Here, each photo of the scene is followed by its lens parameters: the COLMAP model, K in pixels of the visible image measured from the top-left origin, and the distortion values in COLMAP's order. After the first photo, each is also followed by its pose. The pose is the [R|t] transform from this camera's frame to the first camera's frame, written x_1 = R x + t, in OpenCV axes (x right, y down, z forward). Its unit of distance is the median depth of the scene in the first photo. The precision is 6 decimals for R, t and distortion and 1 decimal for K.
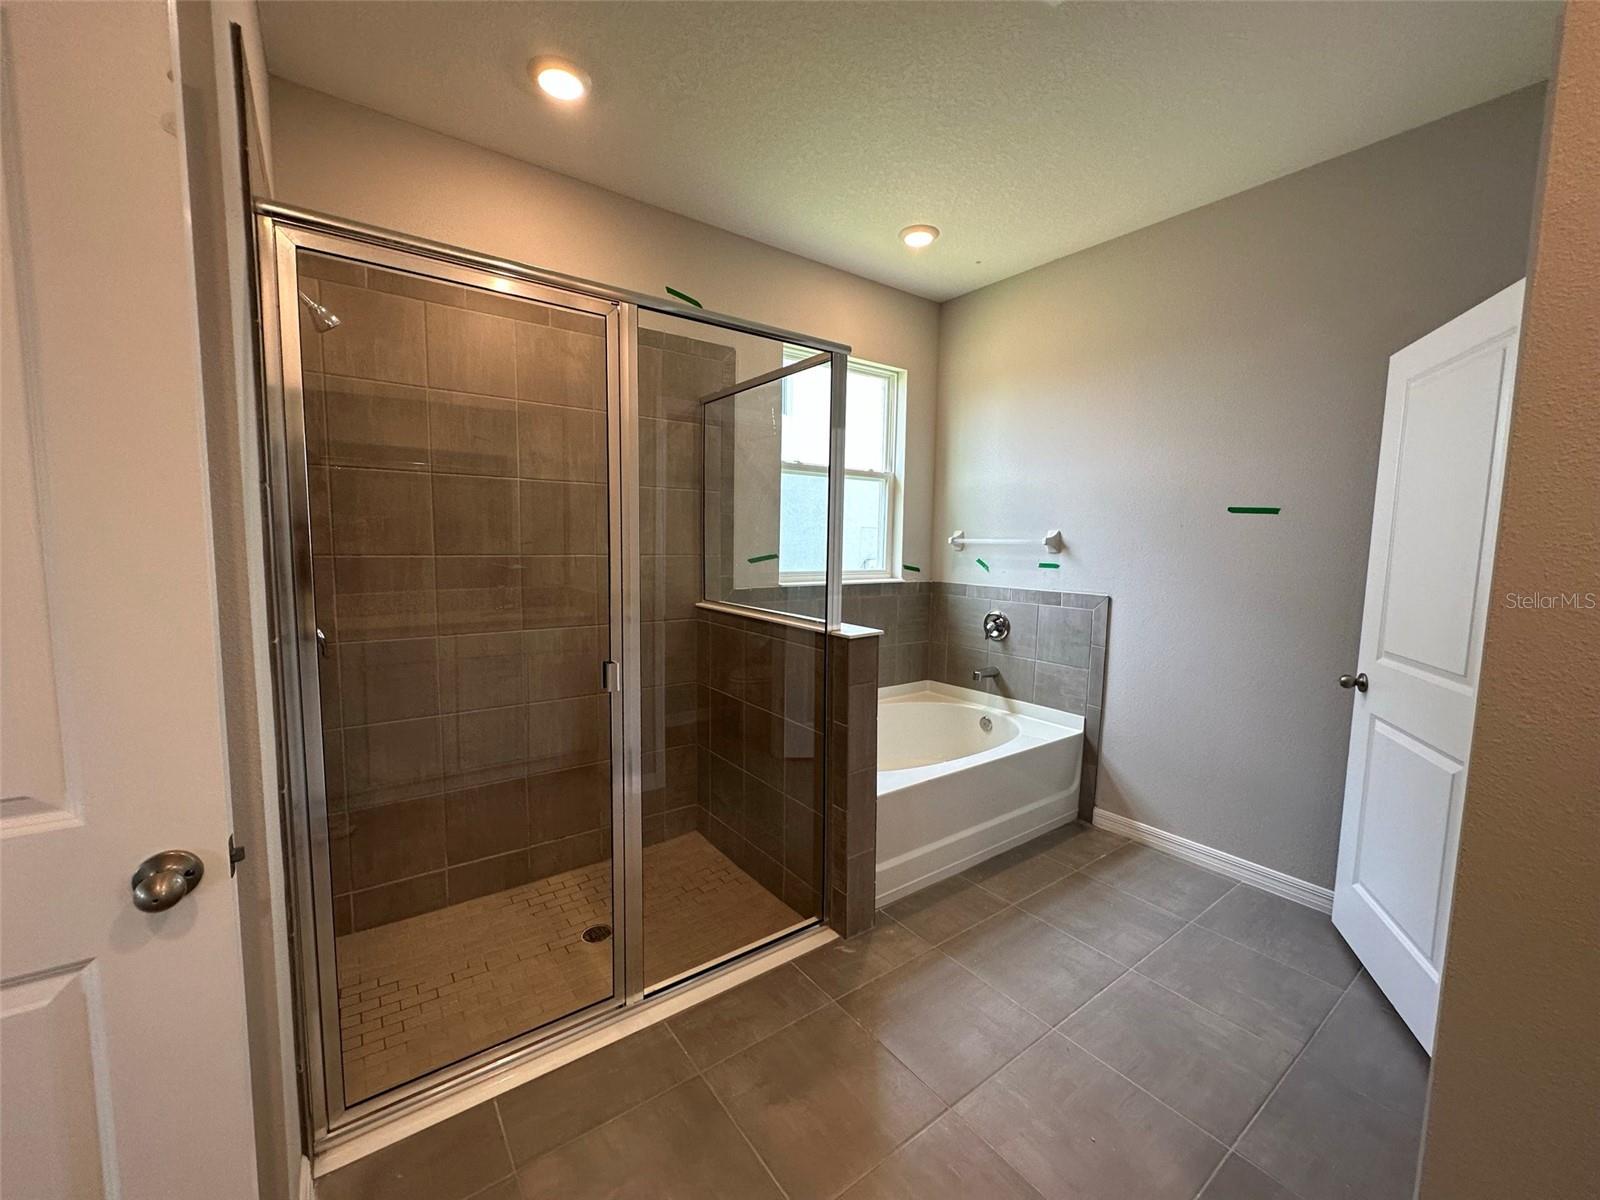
lens RADIAL K [[635.9, 0, 805.2], [0, 635.9, 602.4], [0, 0, 1]] dist [0.002719, 0.000445]
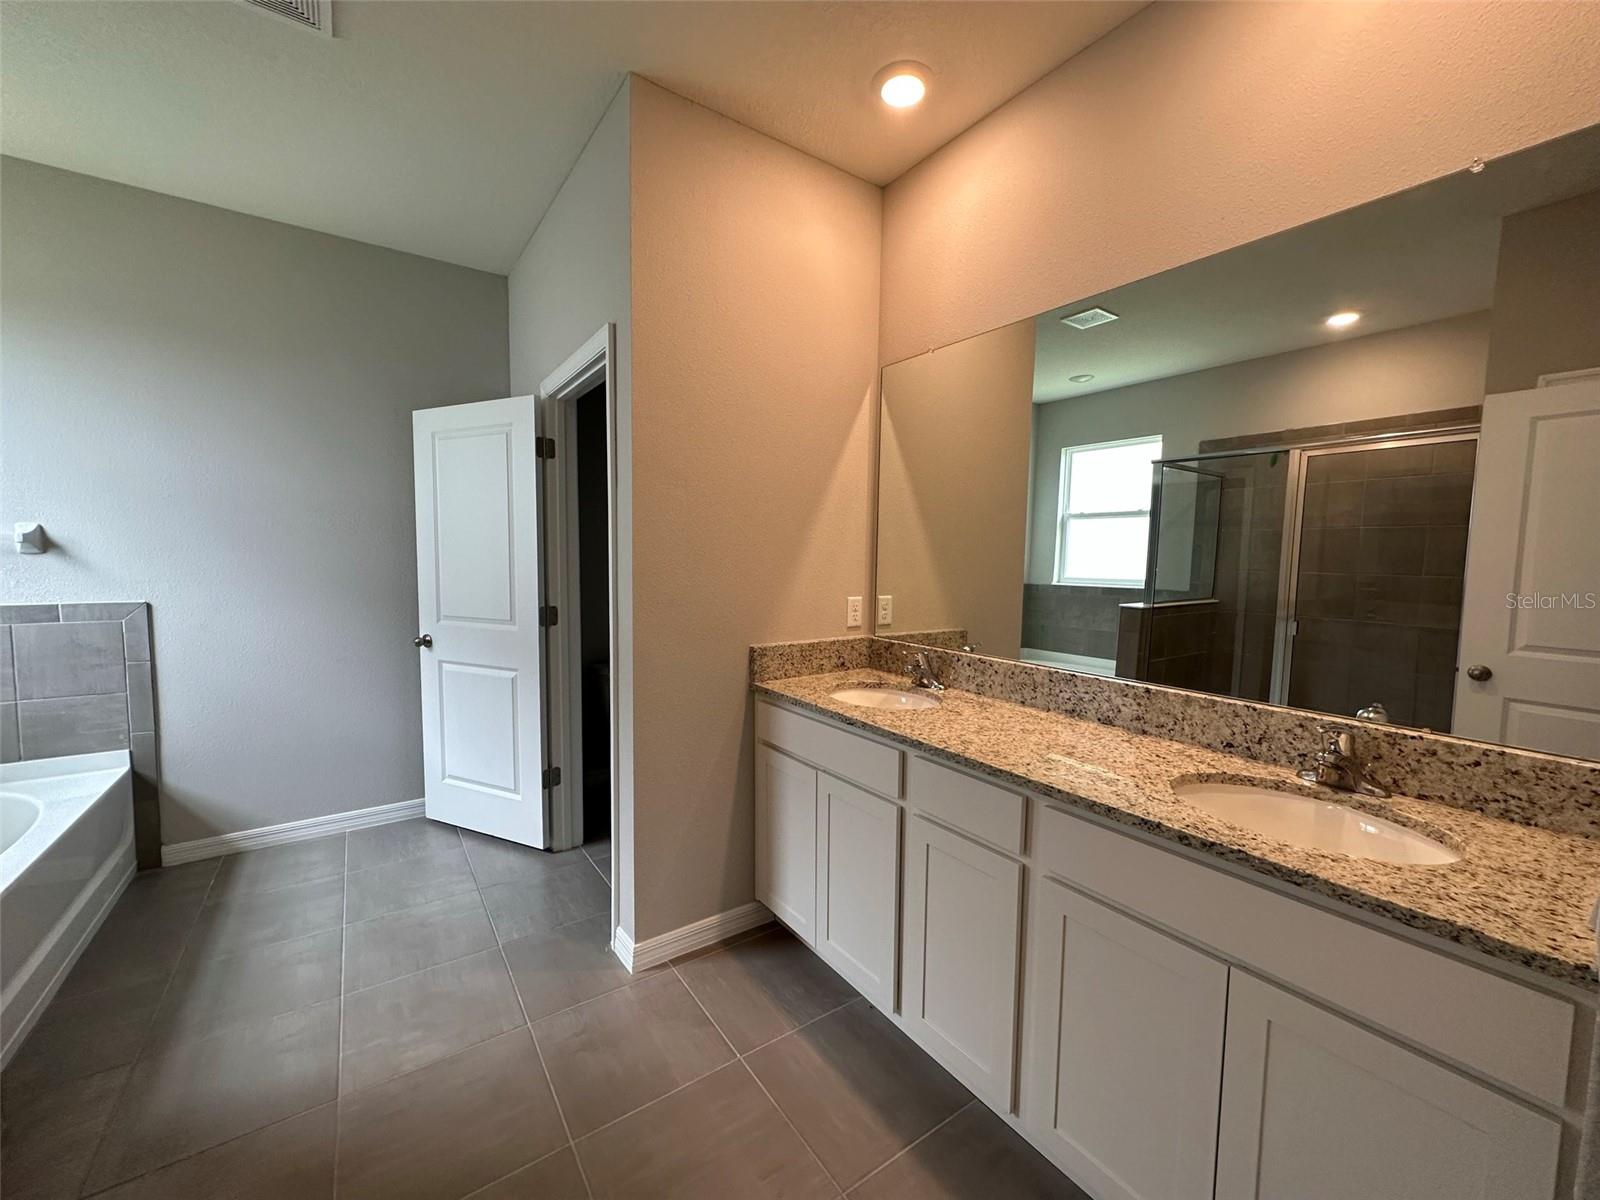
lens RADIAL K [[635.9, 0, 801.5], [0, 635.9, 598.4], [0, 0, 1]] dist [0.002719, 0.000445]
pose [[0.027186, -0.091094, 0.995471, -0.370500], [0.085870, 0.992371, 0.088466, -0.015426], [-0.995935, 0.083076, 0.034801, 0.083269]]
